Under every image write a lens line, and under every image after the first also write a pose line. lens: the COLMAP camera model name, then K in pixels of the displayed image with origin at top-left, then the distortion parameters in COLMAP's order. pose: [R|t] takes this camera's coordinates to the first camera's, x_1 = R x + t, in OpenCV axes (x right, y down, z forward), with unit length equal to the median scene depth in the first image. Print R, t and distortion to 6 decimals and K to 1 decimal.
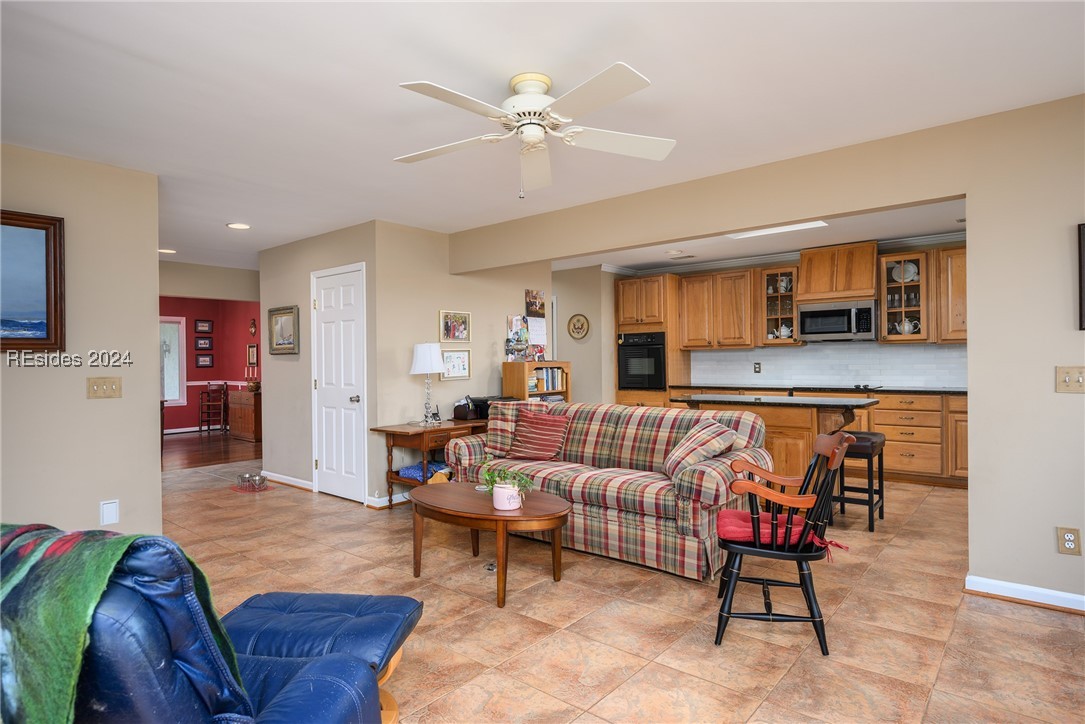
lens RADIAL K [[584.0, 0, 542.5], [0, 584.0, 362.0], [0, 0, 1]] dist [-0.000696, 0.000051]
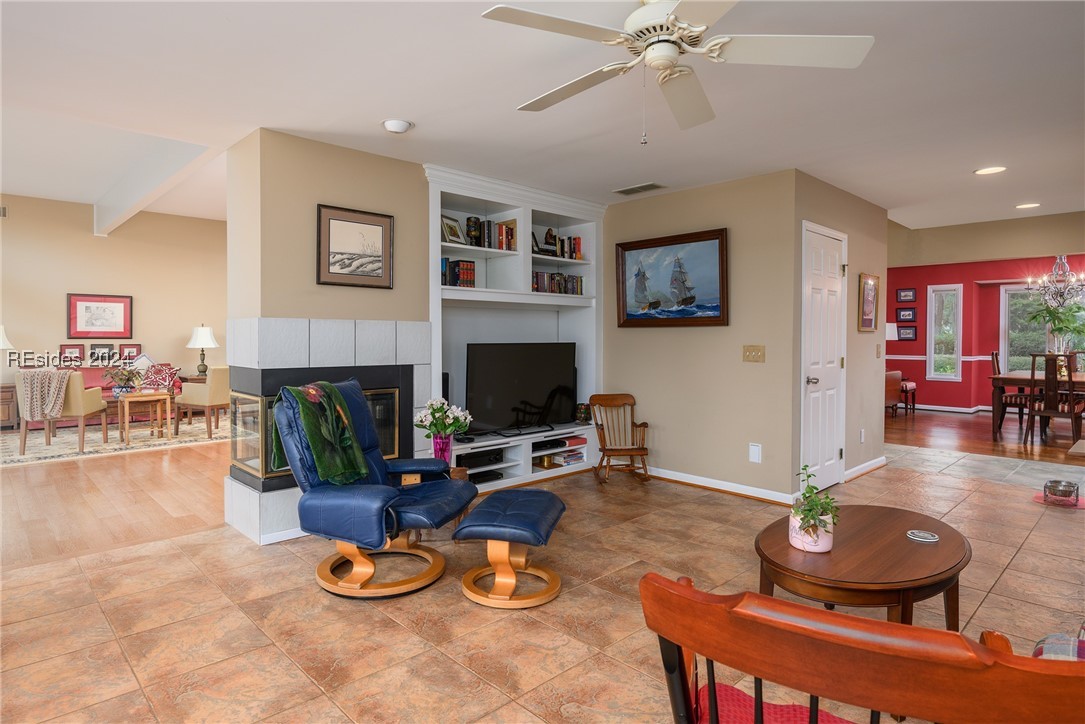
lens RADIAL K [[610.5, 0, 542.5], [0, 610.5, 362.0], [0, 0, 1]] dist [0.002360, 0.000387]
pose [[-0.103862, 0.058034, -0.992897, 0.679299], [-0.001503, 0.998286, 0.058506, -0.016501], [0.994591, 0.007568, -0.103597, 0.745304]]
